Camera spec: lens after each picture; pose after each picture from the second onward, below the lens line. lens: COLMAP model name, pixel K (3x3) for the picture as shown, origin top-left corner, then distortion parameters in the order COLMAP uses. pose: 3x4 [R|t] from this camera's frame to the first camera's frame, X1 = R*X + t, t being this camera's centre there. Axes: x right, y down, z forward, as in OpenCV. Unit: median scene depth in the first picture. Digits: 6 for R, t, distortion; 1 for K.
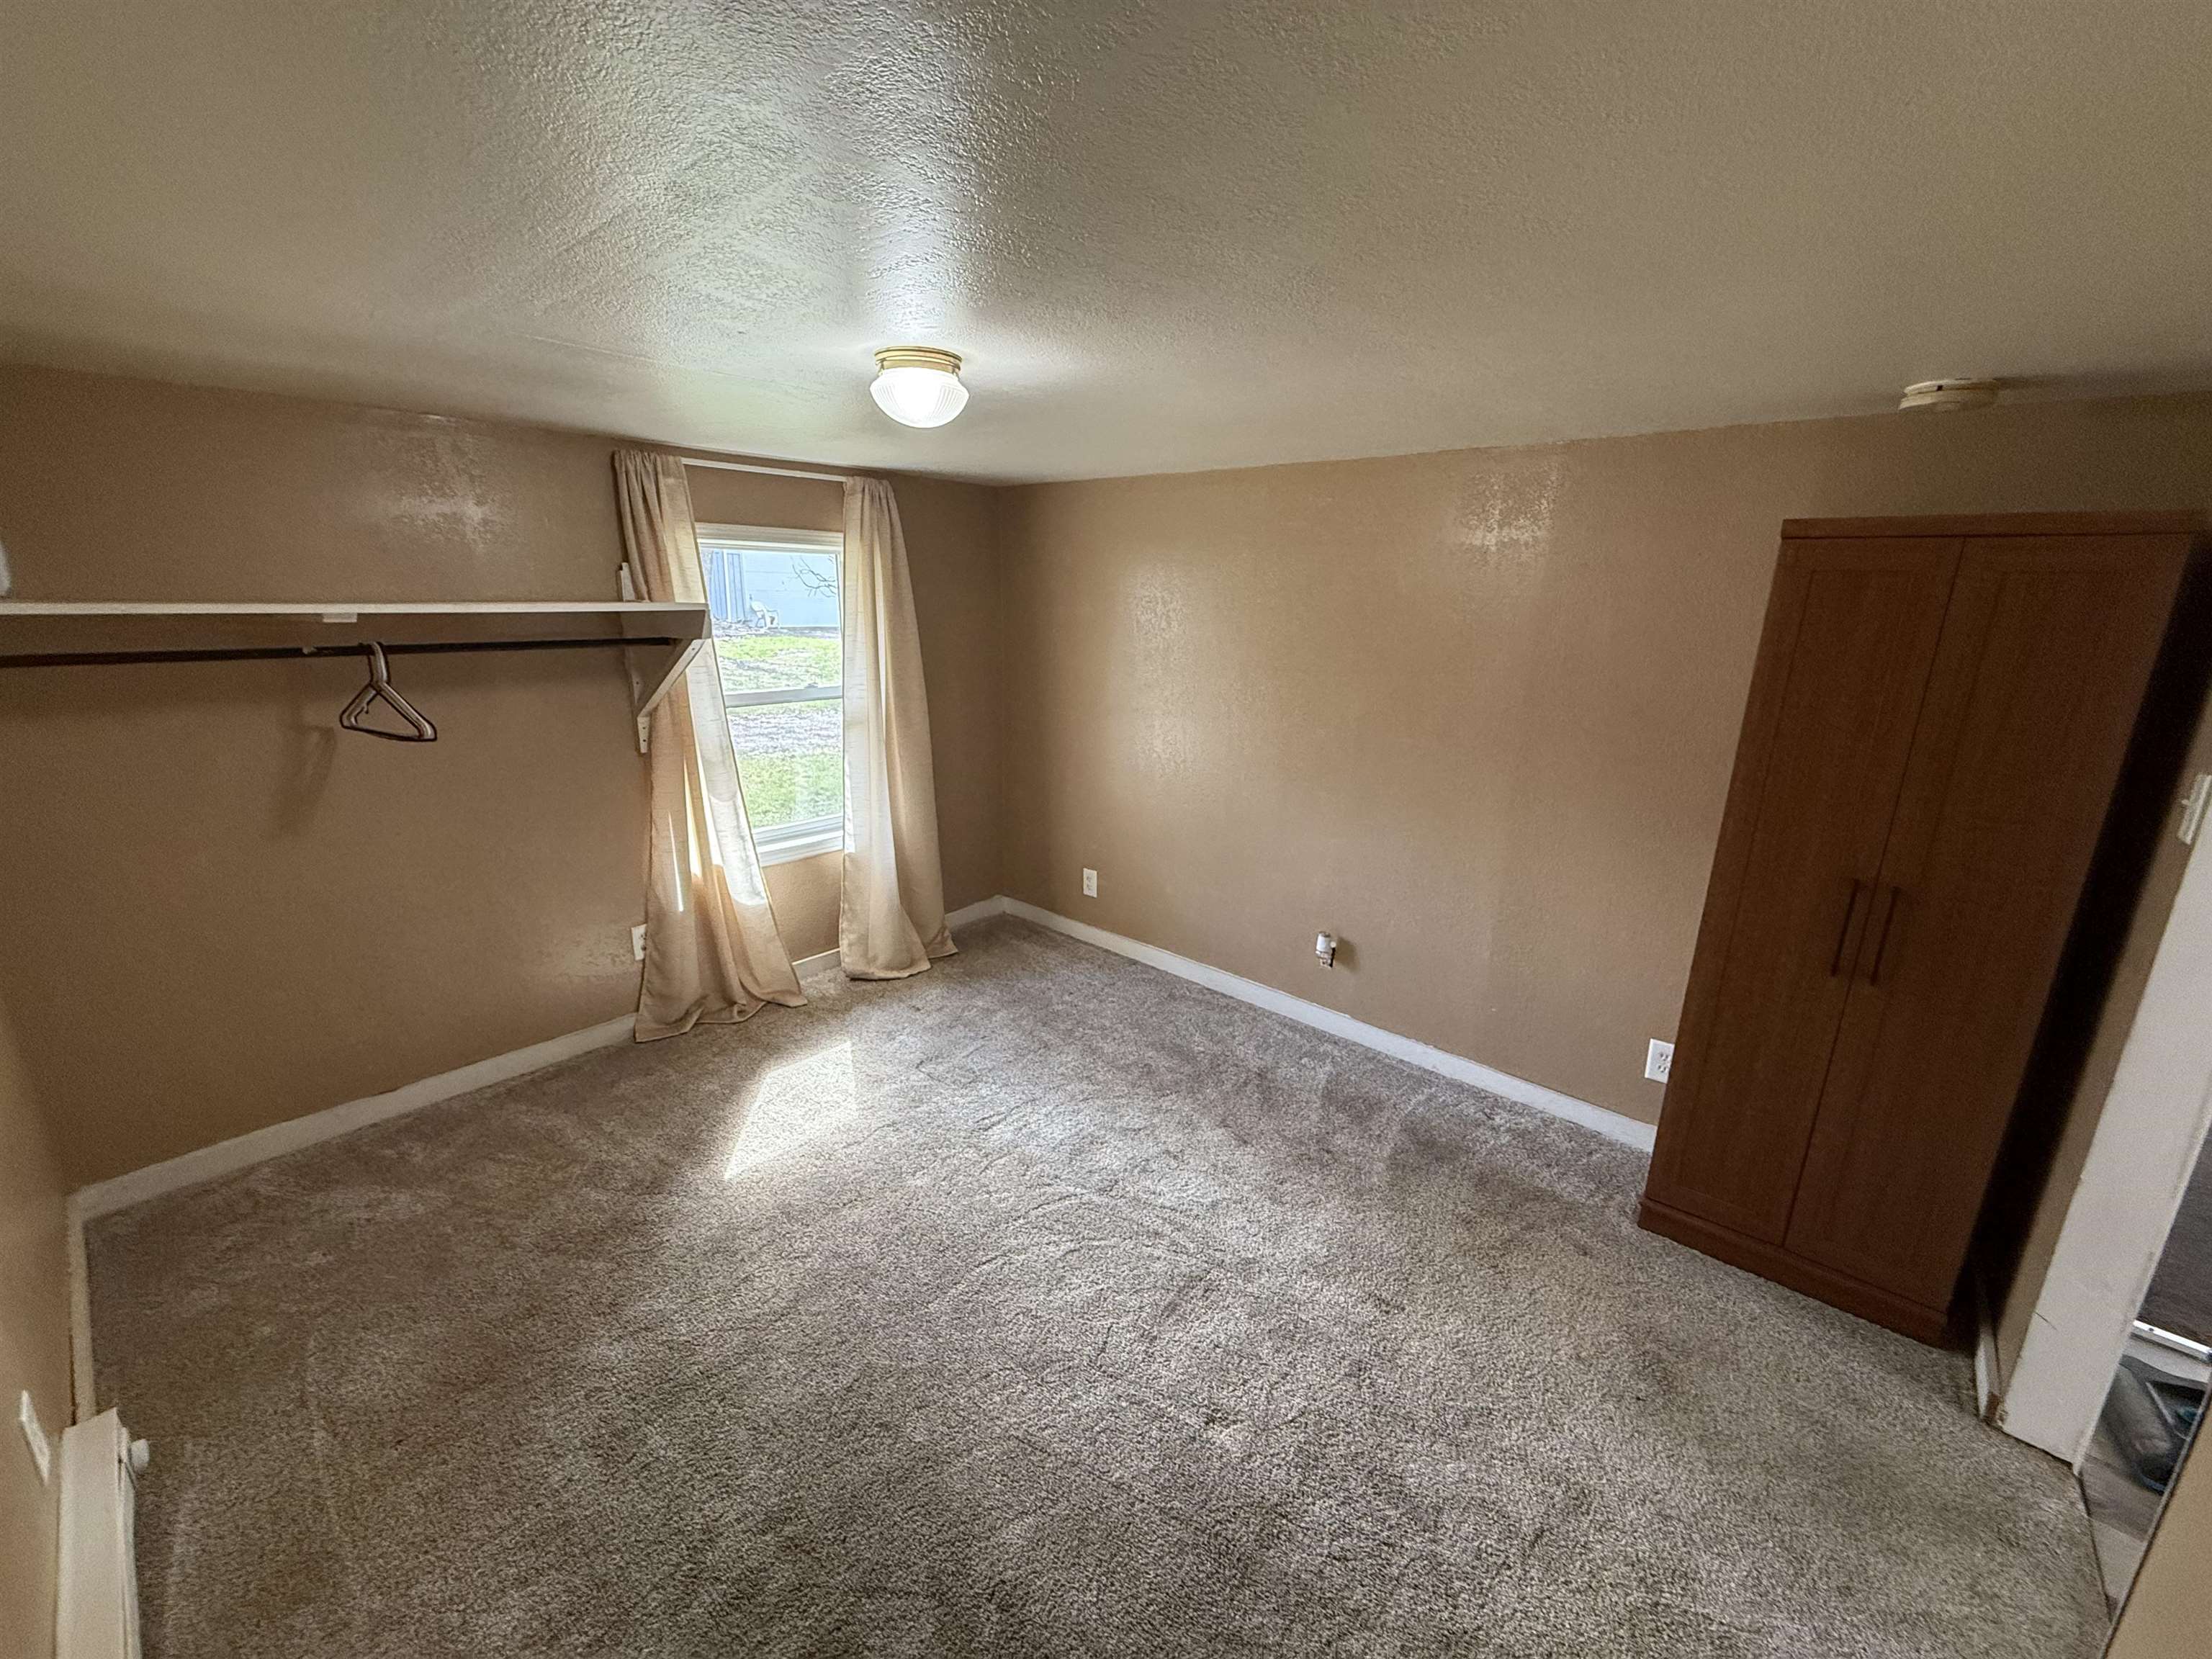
lens RADIAL K [[884.9, 0, 1100.3], [0, 884.9, 829.1], [0, 0, 1]] dist [-0.000780, 0.000203]
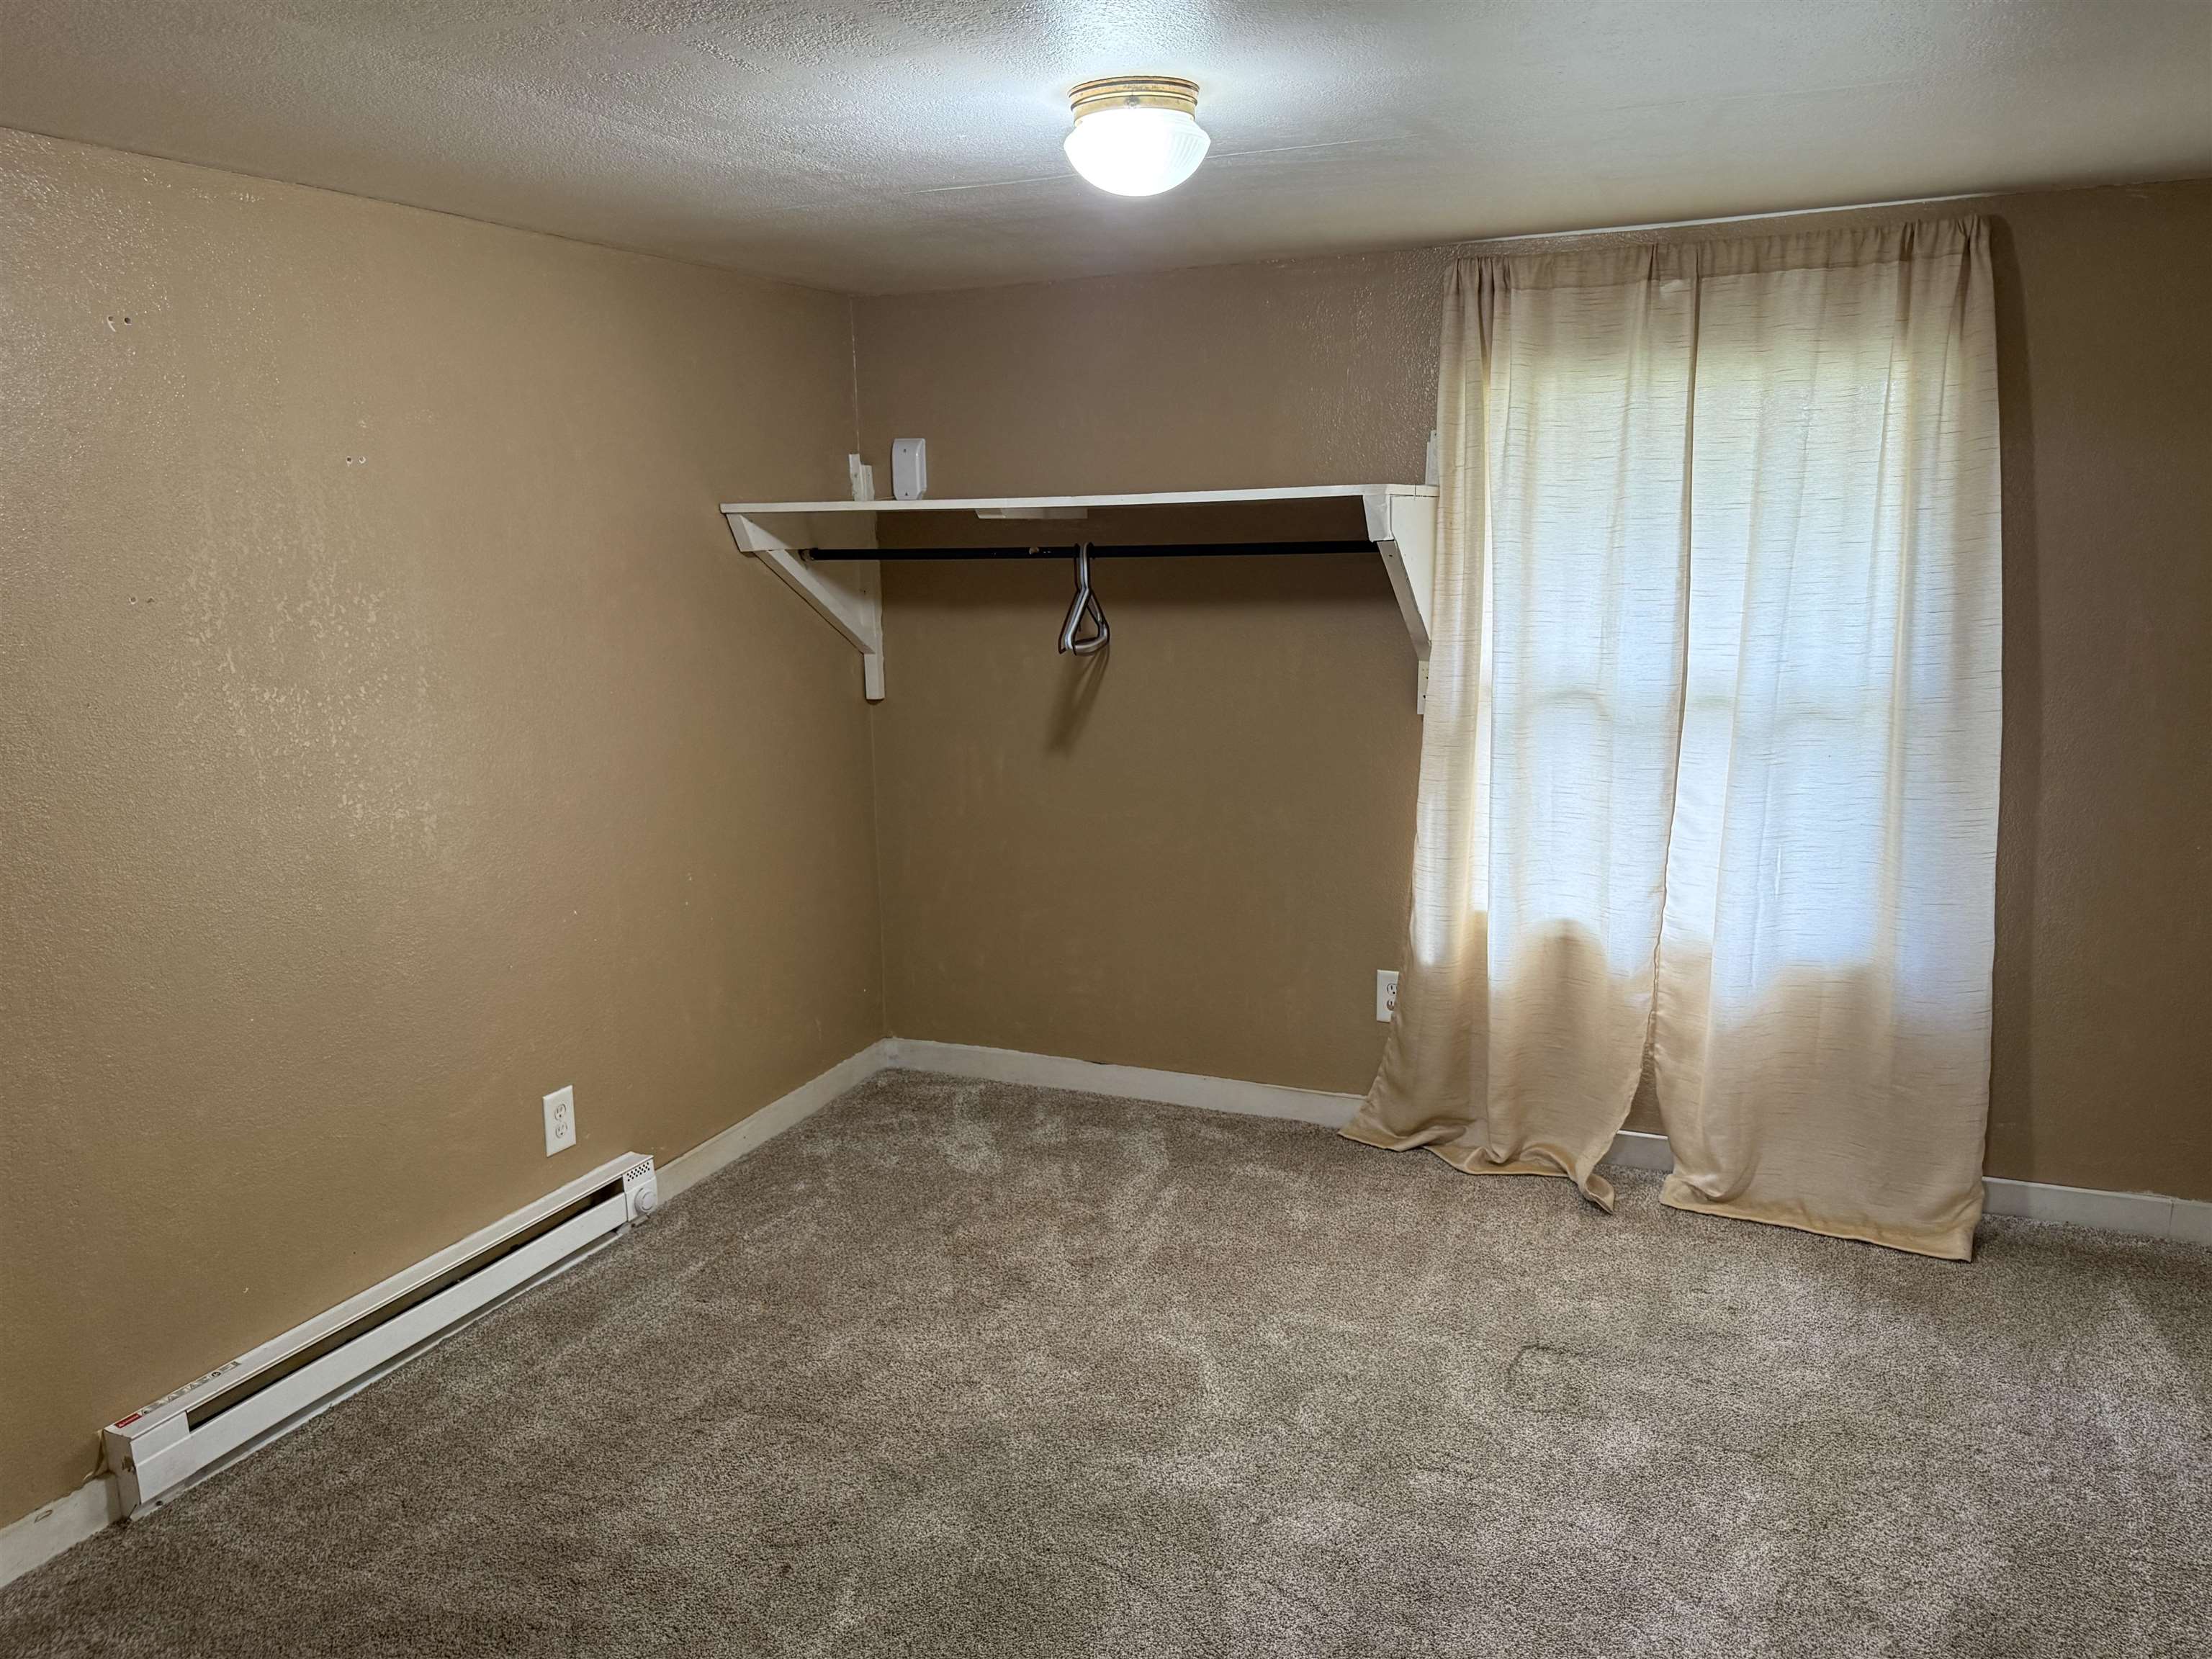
lens RADIAL K [[1677.7, 0, 1106.0], [0, 1677.7, 829.5], [0, 0, 1]] dist [0.170060, -0.296648]
pose [[0.308355, 0.161413, -0.937477, 0.801347], [-0.221744, 0.970547, 0.094171, -0.091319], [0.925066, 0.178841, 0.335065, 0.479194]]
